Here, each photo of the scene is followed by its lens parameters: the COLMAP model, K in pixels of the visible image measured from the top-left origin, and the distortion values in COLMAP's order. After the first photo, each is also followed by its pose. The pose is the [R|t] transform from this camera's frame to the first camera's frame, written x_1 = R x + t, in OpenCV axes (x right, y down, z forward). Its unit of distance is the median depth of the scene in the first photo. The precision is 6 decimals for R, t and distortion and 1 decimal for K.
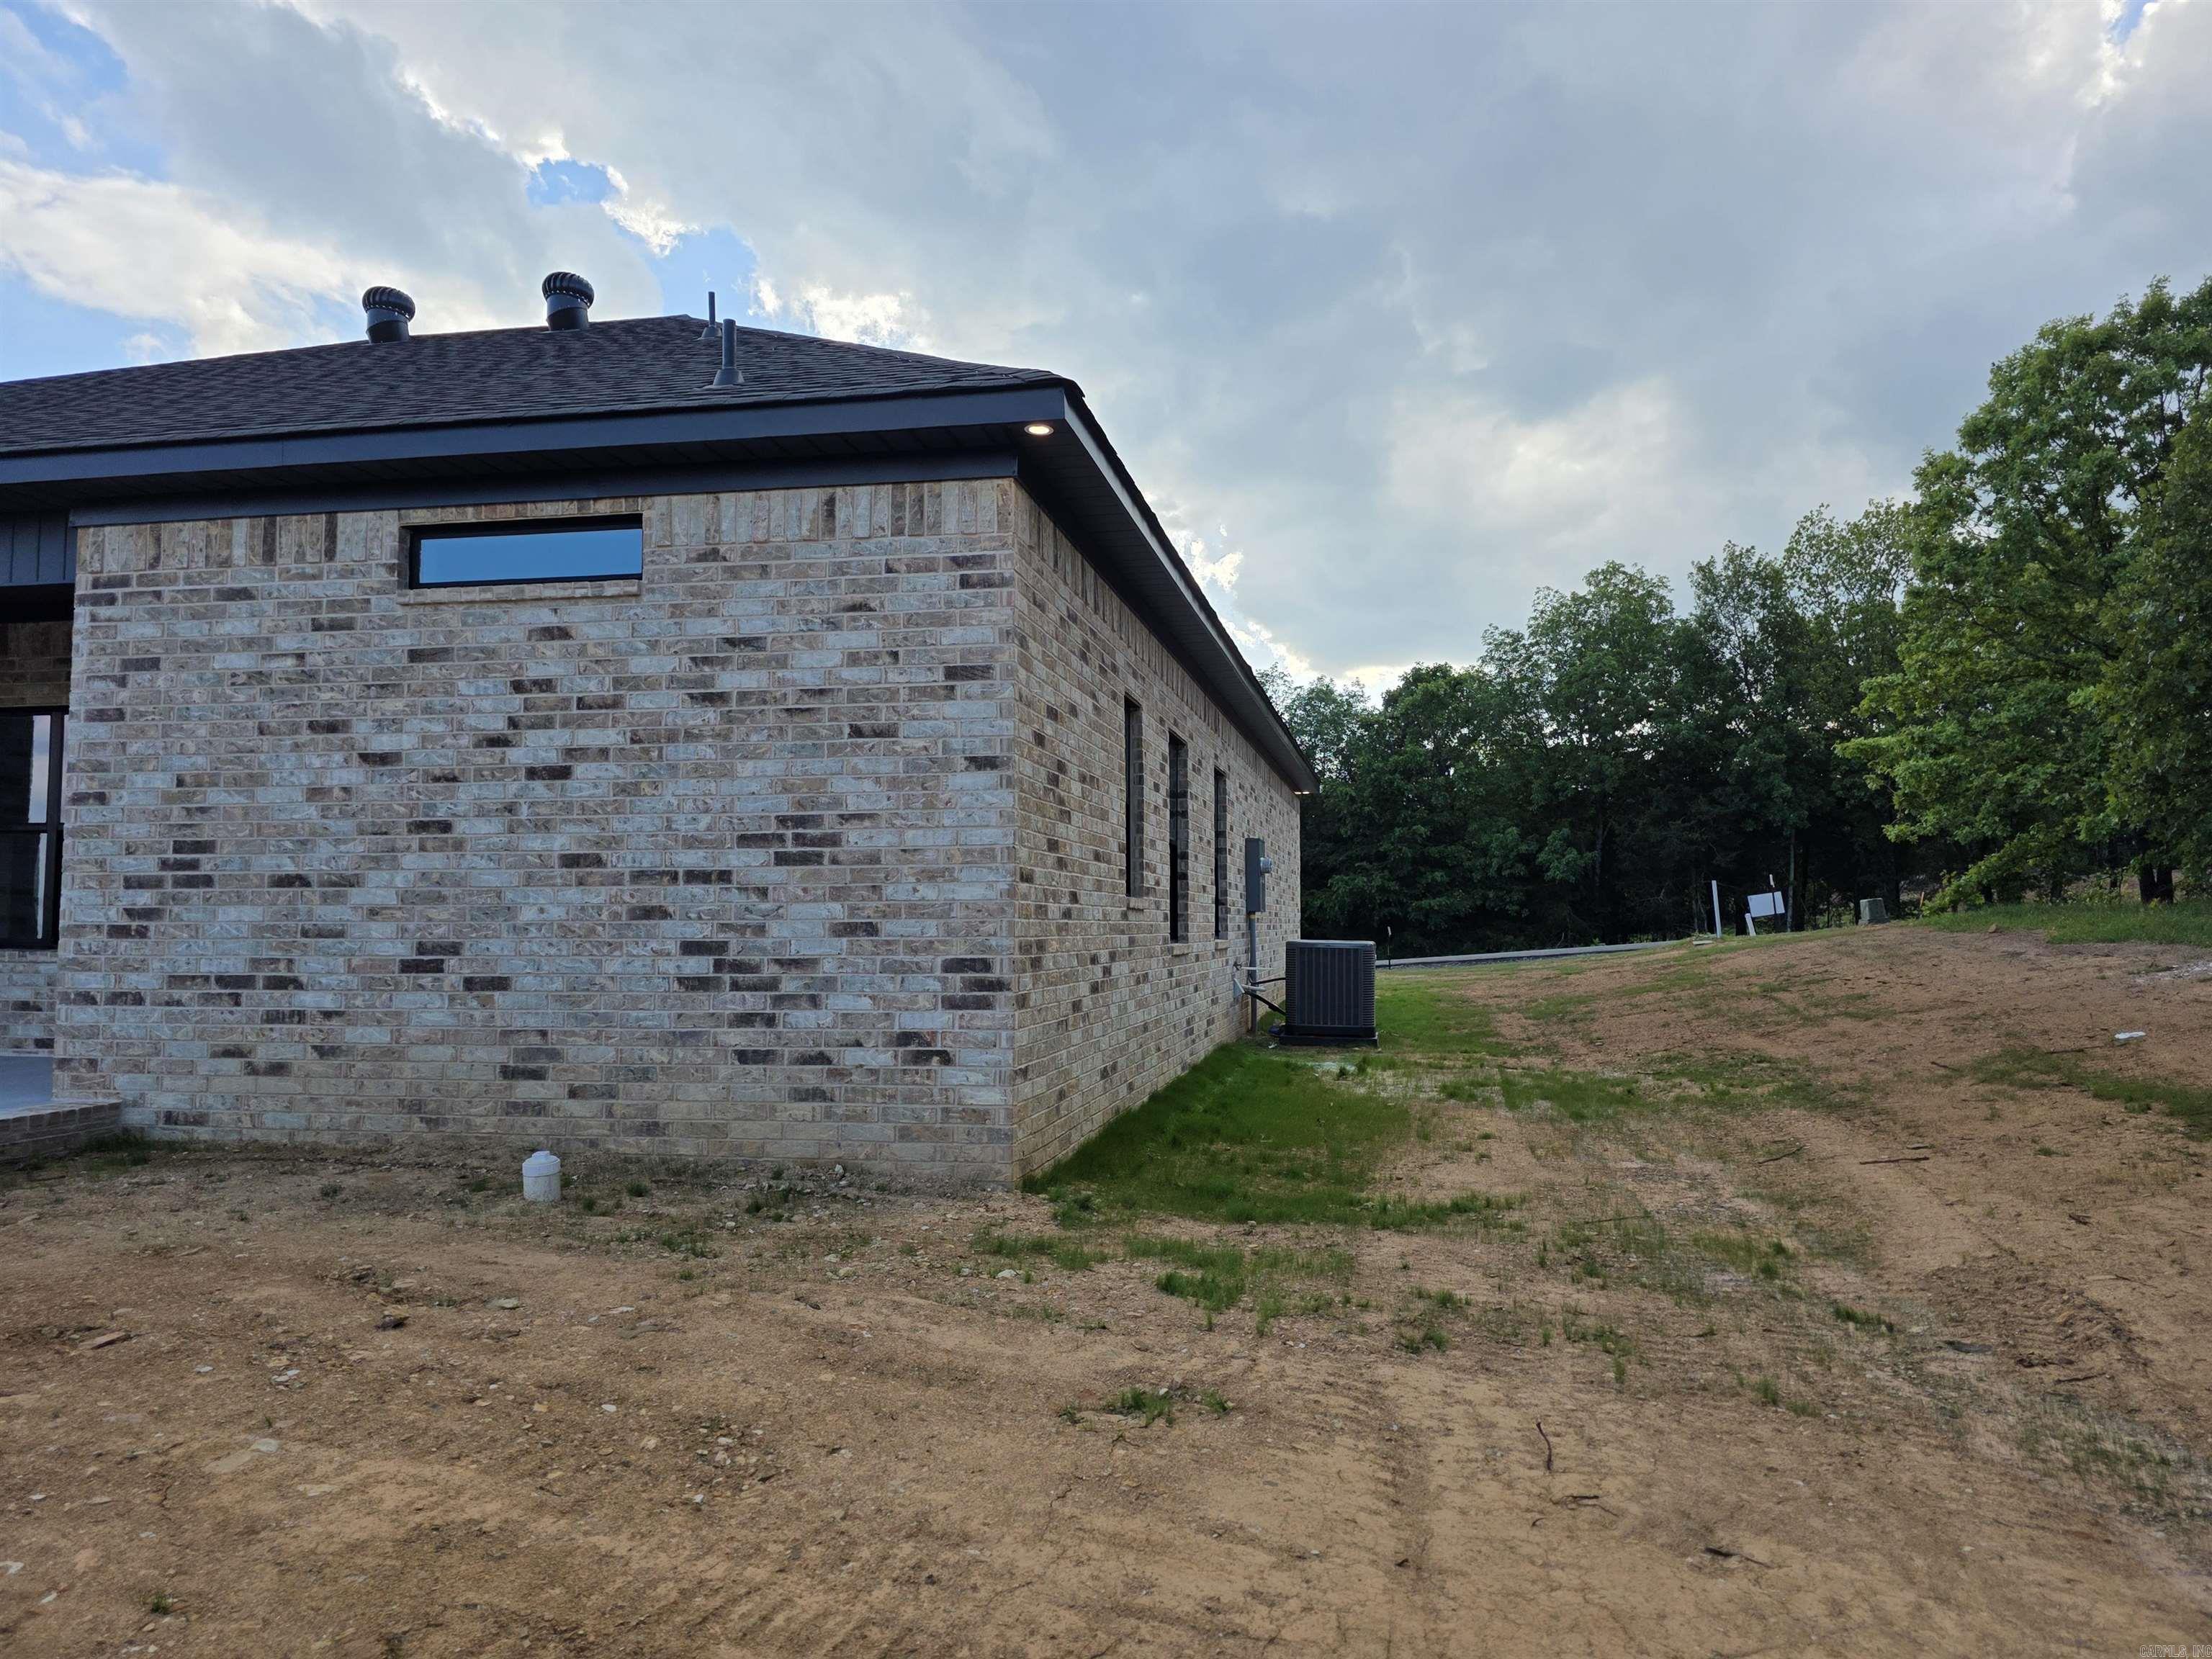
lens RADIAL K [[1484.7, 0, 1128.4], [0, 1484.7, 837.9], [0, 0, 1]] dist [0.066065, -0.059812]
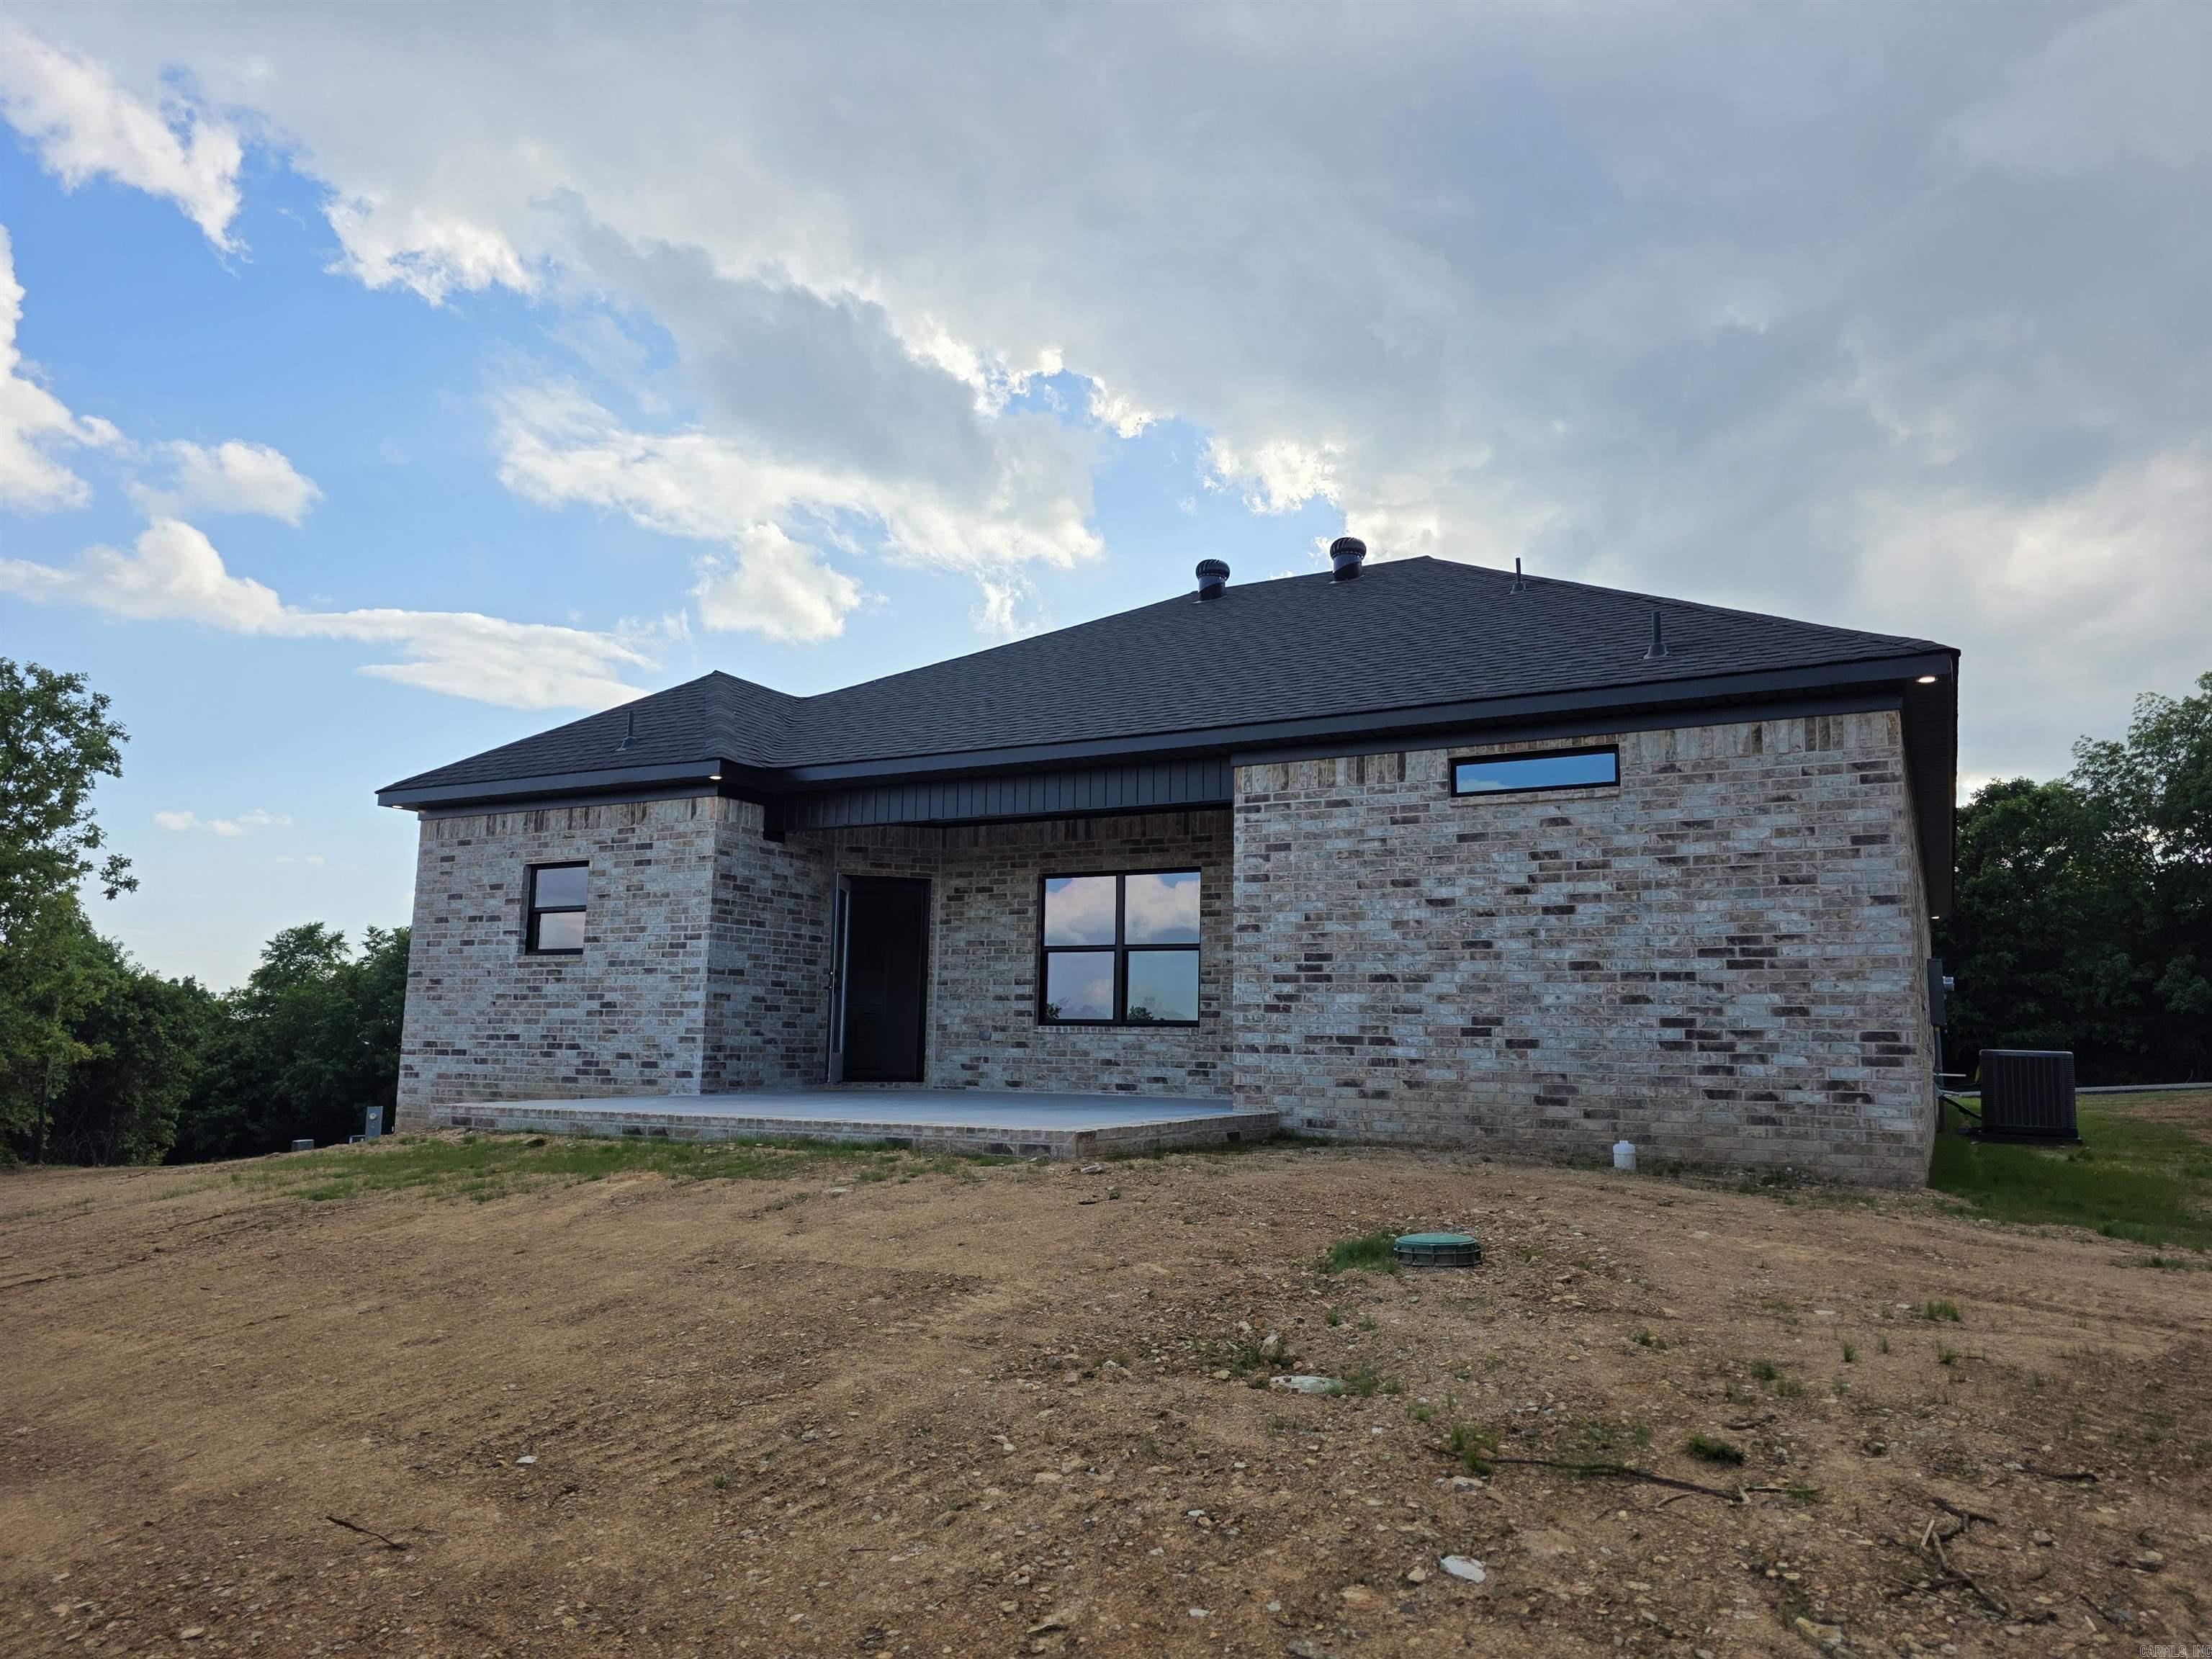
lens RADIAL K [[1472.2, 0, 1094.6], [0, 1472.2, 862.9], [0, 0, 1]] dist [0.063322, -0.065438]
pose [[0.946395, -0.021811, -0.322274, -0.344472], [-0.000816, 0.997553, -0.069911, 0.016368], [0.323010, 0.066427, 0.944061, -0.630481]]
